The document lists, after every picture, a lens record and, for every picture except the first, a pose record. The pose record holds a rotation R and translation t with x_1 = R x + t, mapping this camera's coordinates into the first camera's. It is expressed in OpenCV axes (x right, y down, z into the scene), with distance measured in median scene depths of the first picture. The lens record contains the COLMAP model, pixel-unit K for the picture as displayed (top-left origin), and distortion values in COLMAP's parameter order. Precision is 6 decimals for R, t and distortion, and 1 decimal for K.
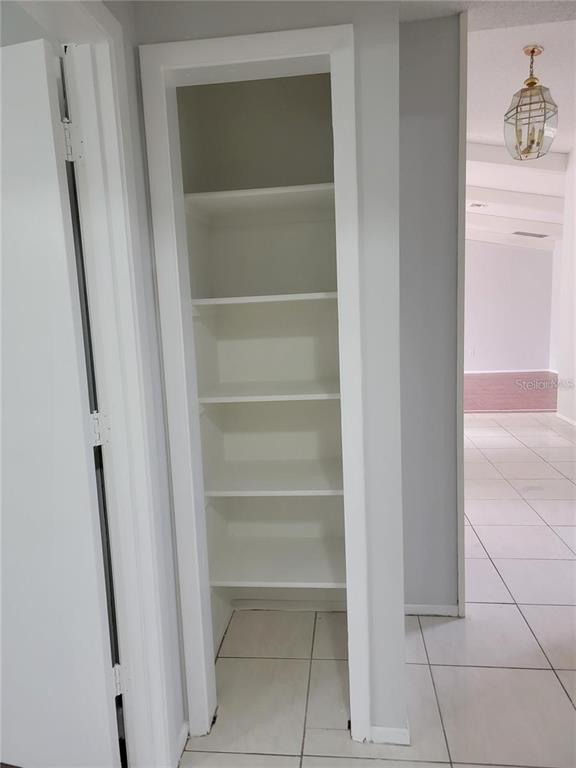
lens RADIAL K [[540.2, 0, 282.8], [0, 540.2, 381.9], [0, 0, 1]] dist [0.066869, -0.045250]
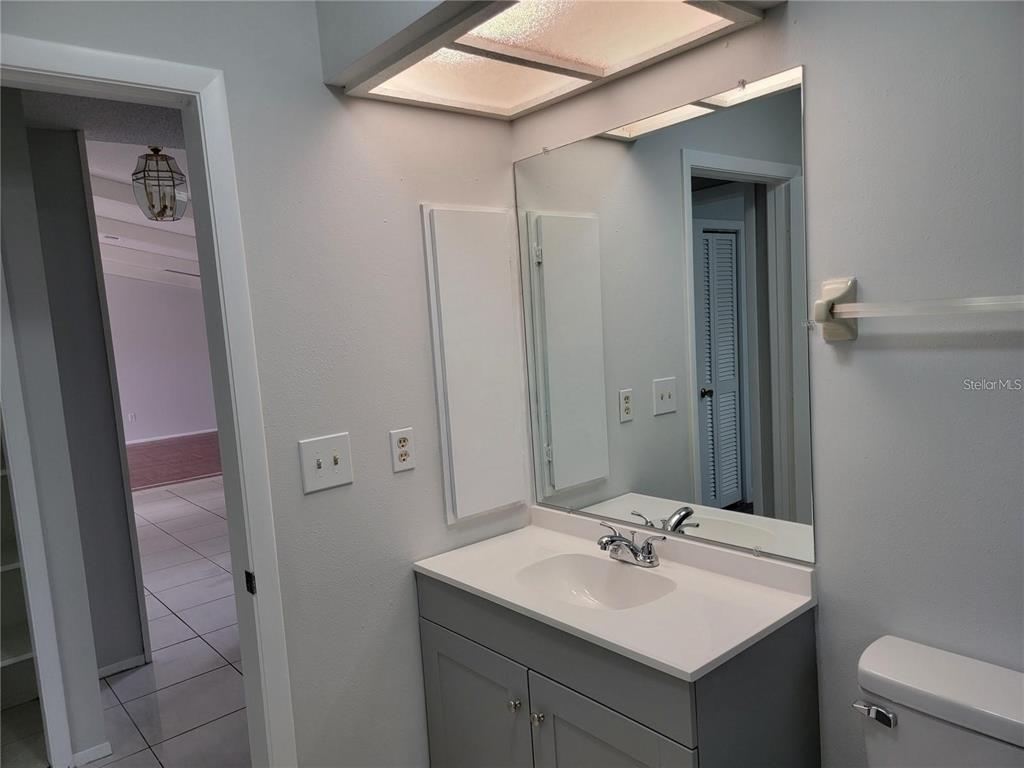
lens RADIAL K [[720.3, 0, 515.7], [0, 720.3, 387.1], [0, 0, 1]] dist [0.066869, -0.045250]
pose [[0.680650, -0.082565, 0.727942, -0.110449], [0.142801, 0.989522, -0.021290, 0.010598], [-0.718557, 0.118442, 0.685308, -0.335097]]
